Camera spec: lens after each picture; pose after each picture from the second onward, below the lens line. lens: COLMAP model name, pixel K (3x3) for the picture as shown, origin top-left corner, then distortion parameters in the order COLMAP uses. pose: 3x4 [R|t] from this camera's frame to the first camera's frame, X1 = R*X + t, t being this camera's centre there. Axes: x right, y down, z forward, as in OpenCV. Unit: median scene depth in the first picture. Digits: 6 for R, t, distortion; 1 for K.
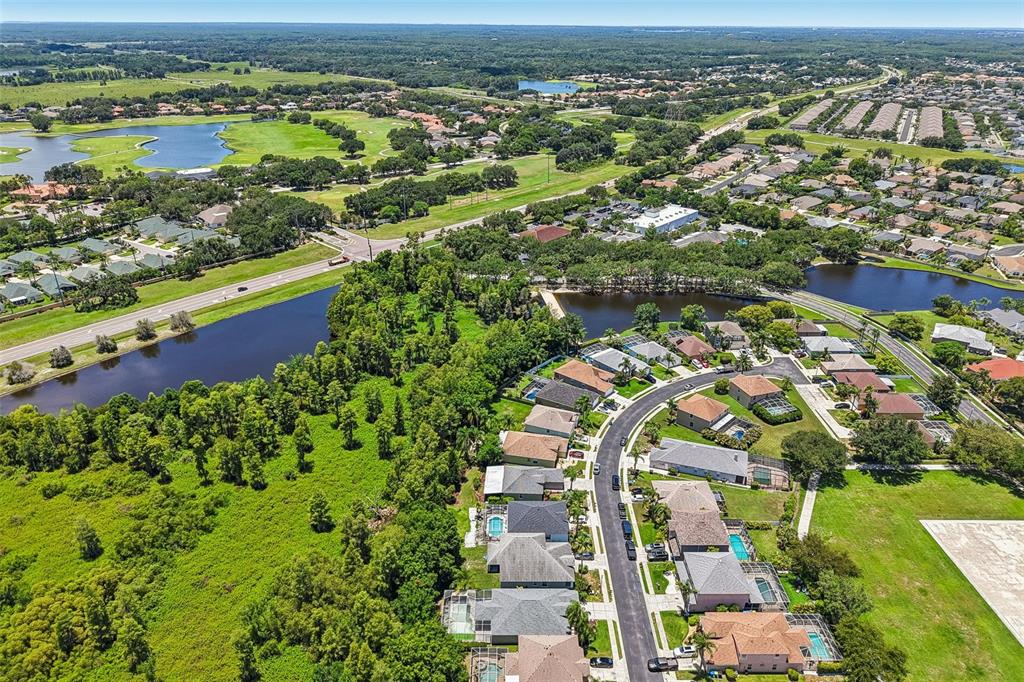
lens RADIAL K [[689.0, 0, 512.0], [0, 689.0, 341.0], [0, 0, 1]] dist [0.007426, -0.002495]
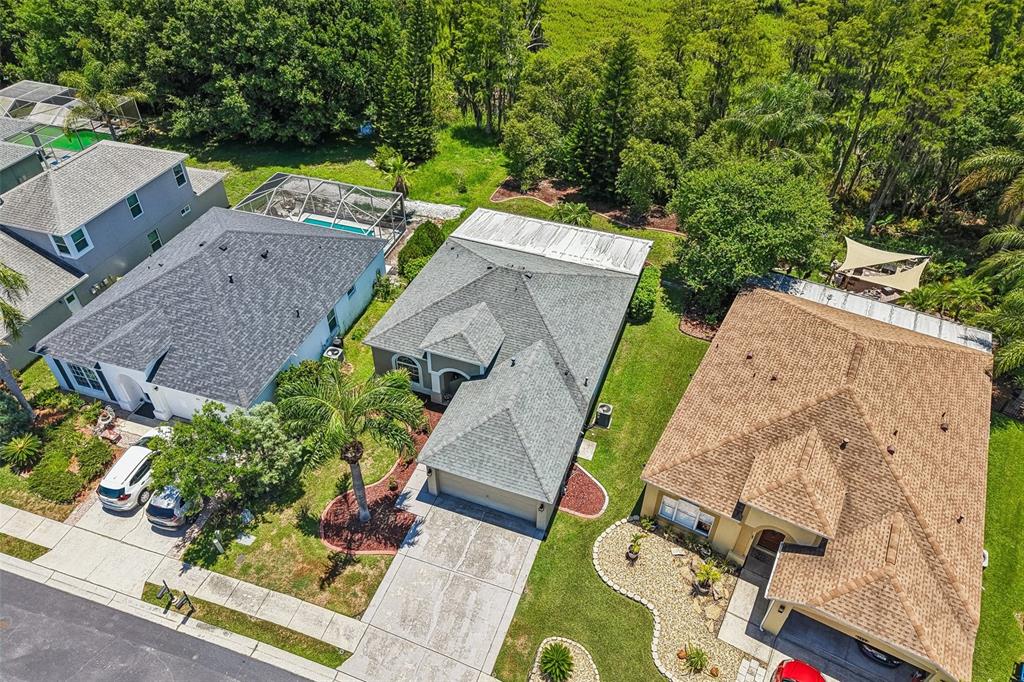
lens RADIAL K [[689.0, 0, 512.0], [0, 689.0, 341.0], [0, 0, 1]] dist [0.007426, -0.002495]
pose [[-0.326269, 0.623252, -0.710707, 0.172864], [-0.432743, 0.569958, 0.698485, 0.070226], [0.840406, 0.535448, 0.083748, 1.043484]]
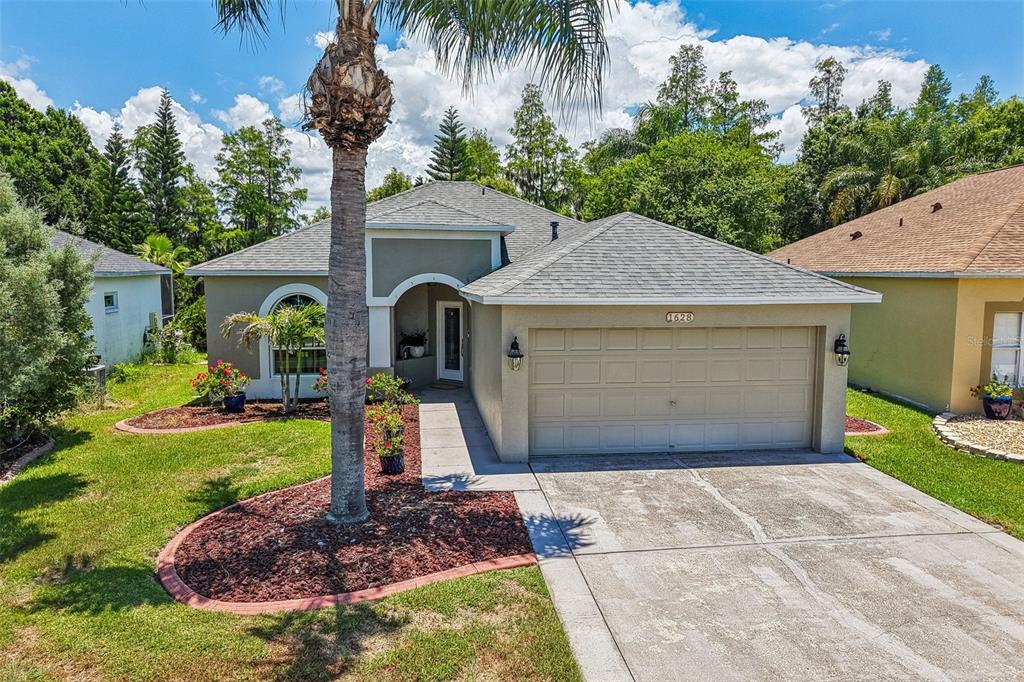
lens RADIAL K [[689.0, 0, 512.0], [0, 689.0, 341.0], [0, 0, 1]] dist [0.007426, -0.002495]
pose [[0.150515, 0.088442, -0.984644, 0.134114], [-0.435373, 0.900137, 0.014299, 0.219332], [0.887579, 0.426535, 0.173990, 1.047376]]
